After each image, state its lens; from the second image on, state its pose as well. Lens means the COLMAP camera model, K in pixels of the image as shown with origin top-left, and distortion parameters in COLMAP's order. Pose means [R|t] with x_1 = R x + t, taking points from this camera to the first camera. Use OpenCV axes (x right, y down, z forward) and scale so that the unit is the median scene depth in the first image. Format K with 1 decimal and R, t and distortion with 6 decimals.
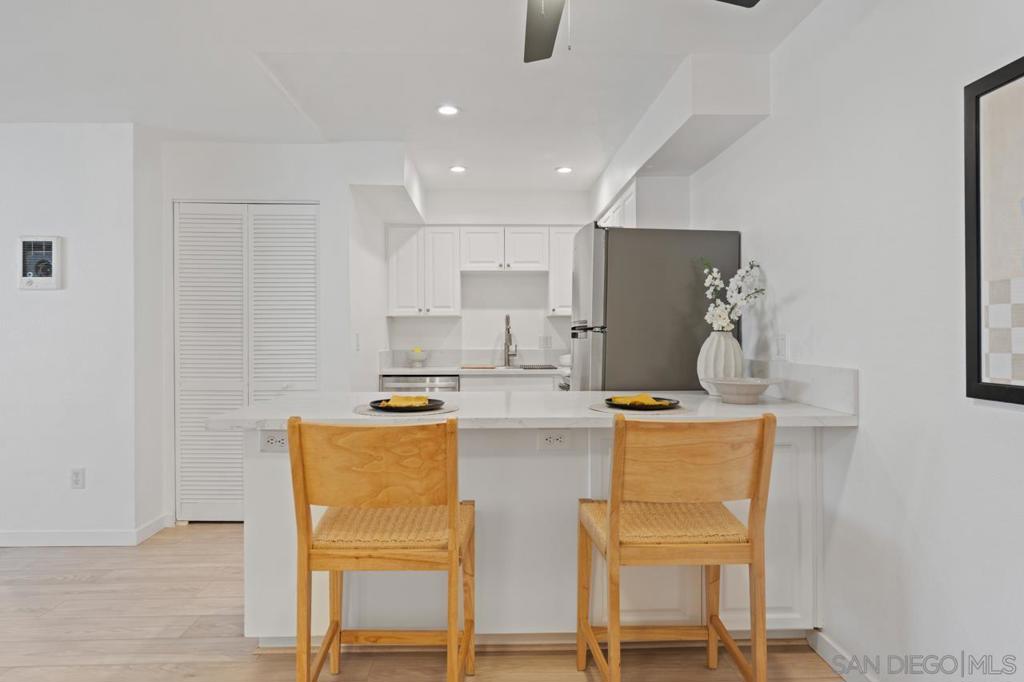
lens RADIAL K [[628.3, 0, 510.1], [0, 628.3, 337.8], [0, 0, 1]] dist [0.003072, 0.000215]
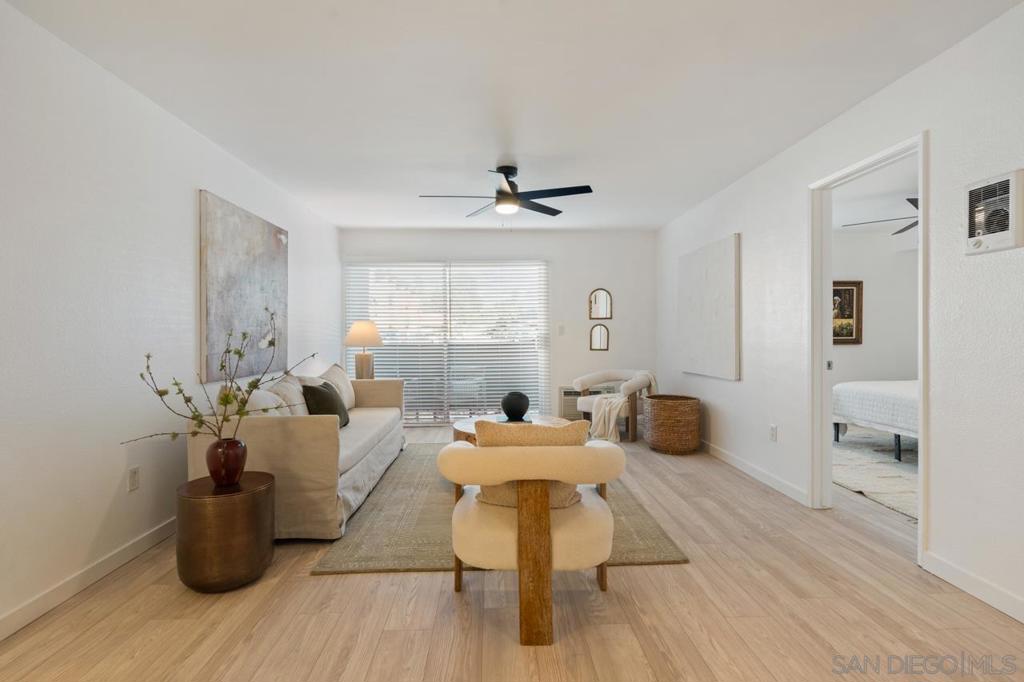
lens RADIAL K [[481.1, 0, 513.6], [0, 481.1, 341.2], [0, 0, 1]] dist [-0.006613, 0.000479]
pose [[0.012767, 0.015130, -0.999804, -0.182784], [-0.000437, 0.999886, 0.015126, 0.016419], [0.999918, 0.000244, 0.012772, 0.398029]]
